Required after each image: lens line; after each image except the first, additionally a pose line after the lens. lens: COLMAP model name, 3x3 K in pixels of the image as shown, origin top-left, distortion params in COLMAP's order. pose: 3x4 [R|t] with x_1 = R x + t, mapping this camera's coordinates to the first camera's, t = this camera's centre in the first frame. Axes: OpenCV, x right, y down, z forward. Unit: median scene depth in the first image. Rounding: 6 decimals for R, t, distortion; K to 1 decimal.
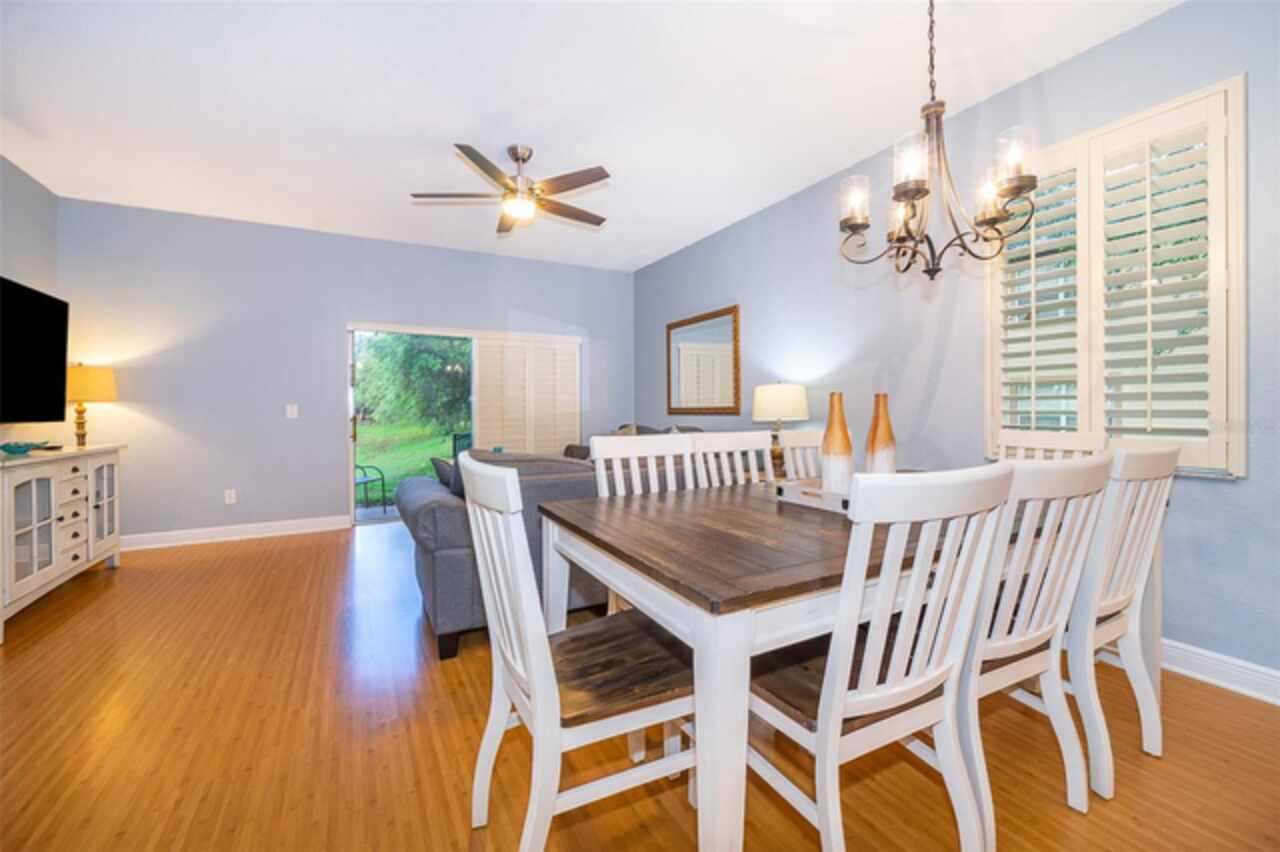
lens RADIAL K [[518.9, 0, 616.0], [0, 518.9, 409.4], [0, 0, 1]] dist [-0.000171, -0.000034]
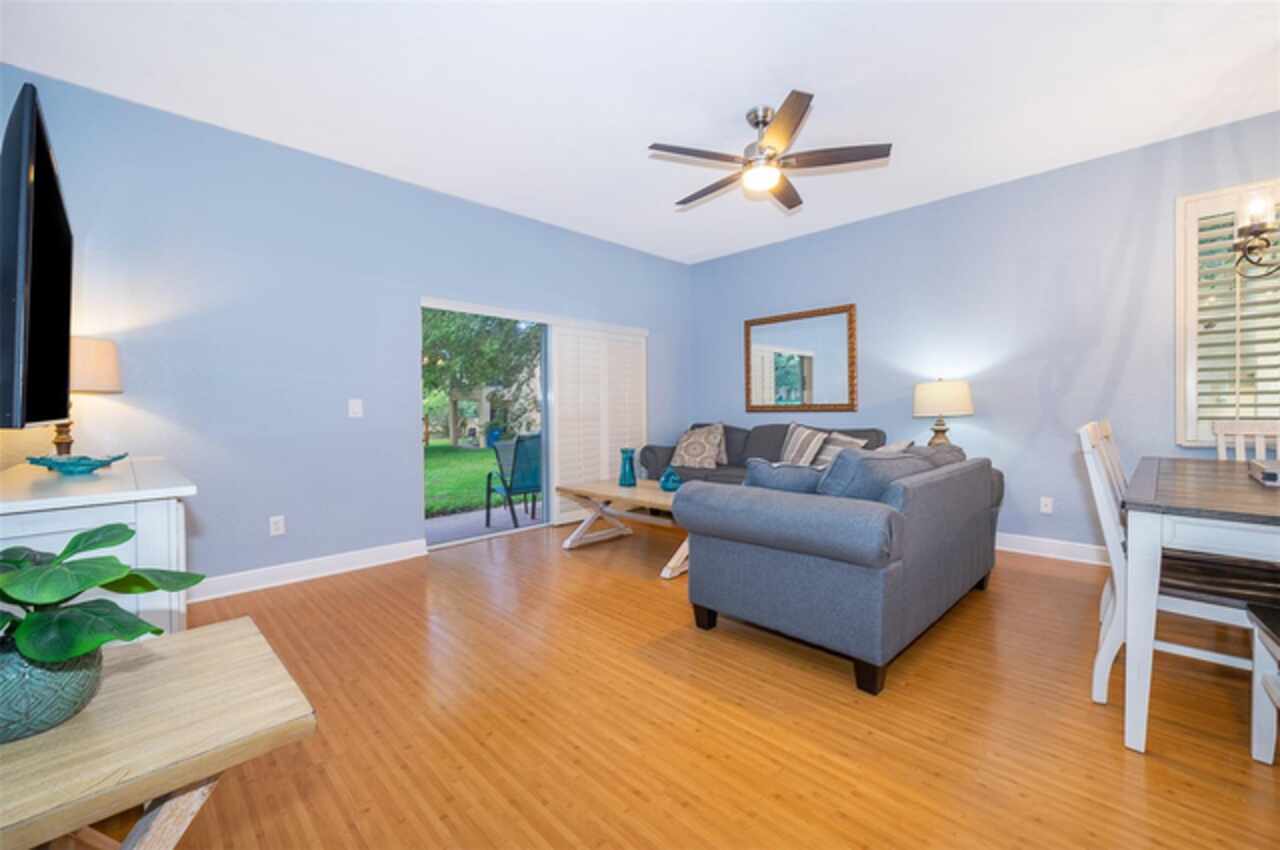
lens RADIAL K [[520.2, 0, 636.3], [0, 520.2, 411.5], [0, 0, 1]] dist [0.000227, 0.000004]
pose [[0.952261, -0.001447, 0.305283, -0.489006], [0.001488, 0.999999, 0.000100, 0.009511], [-0.305283, 0.000359, 0.952262, 0.156389]]
